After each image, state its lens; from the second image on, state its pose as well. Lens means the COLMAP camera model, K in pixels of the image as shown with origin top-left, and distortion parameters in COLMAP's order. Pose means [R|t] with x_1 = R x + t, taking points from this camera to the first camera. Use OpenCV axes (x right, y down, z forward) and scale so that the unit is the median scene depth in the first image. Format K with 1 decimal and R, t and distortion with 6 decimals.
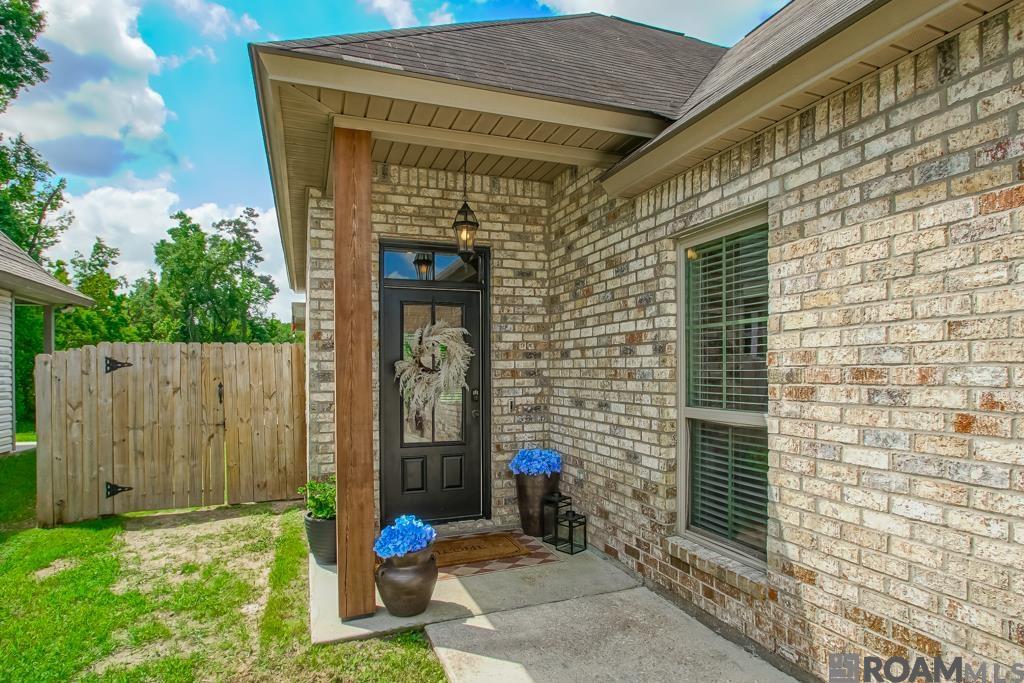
lens RADIAL K [[527.9, 0, 512.9], [0, 527.9, 369.7], [0, 0, 1]] dist [0.000091, -0.015012]
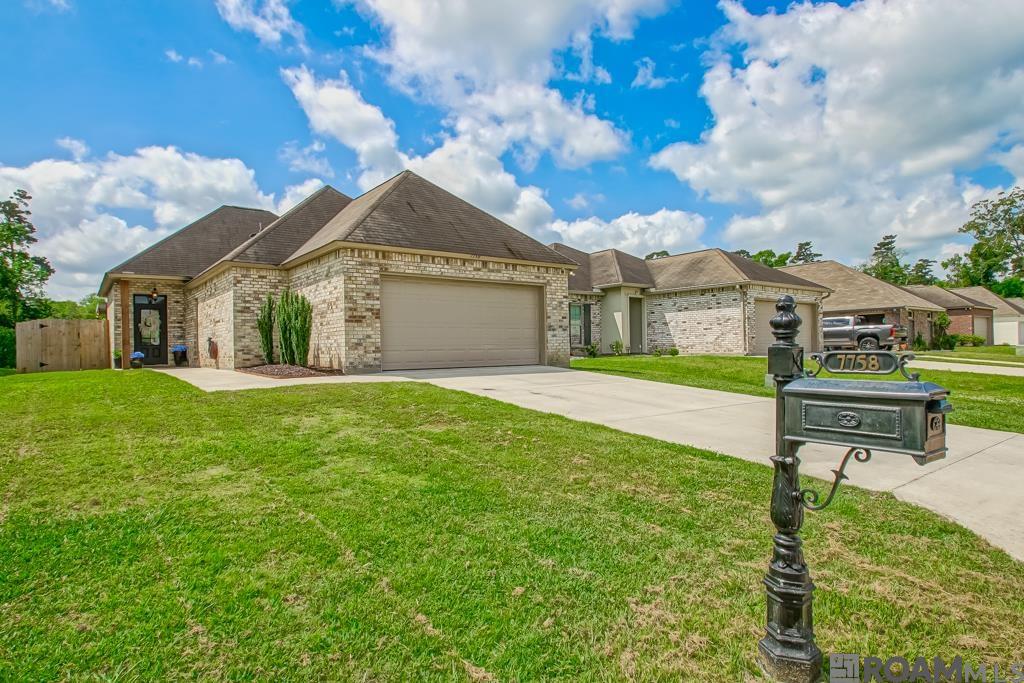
lens RADIAL K [[558.6, 0, 512.0], [0, 558.6, 341.5], [0, 0, 1]] dist [-0.002034, -0.001486]
pose [[0.958123, -0.009010, 0.286217, 0.126083], [0.014637, 0.999739, -0.017524, 0.022983], [-0.285984, 0.020979, 0.958005, -0.381023]]
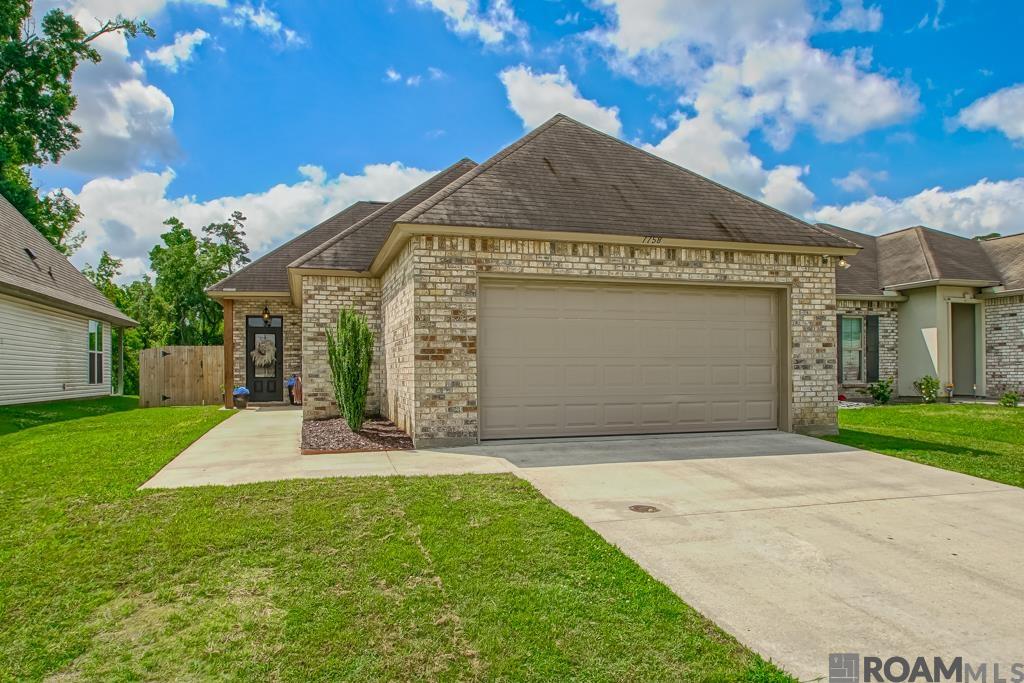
lens RADIAL K [[653.3, 0, 508.3], [0, 653.3, 363.5], [0, 0, 1]] dist [-0.003642, -0.000939]
pose [[0.996737, -0.002673, -0.080678, 0.166780], [0.001473, 0.999887, -0.014934, 0.011903], [0.080709, 0.014766, 0.996628, -0.287139]]
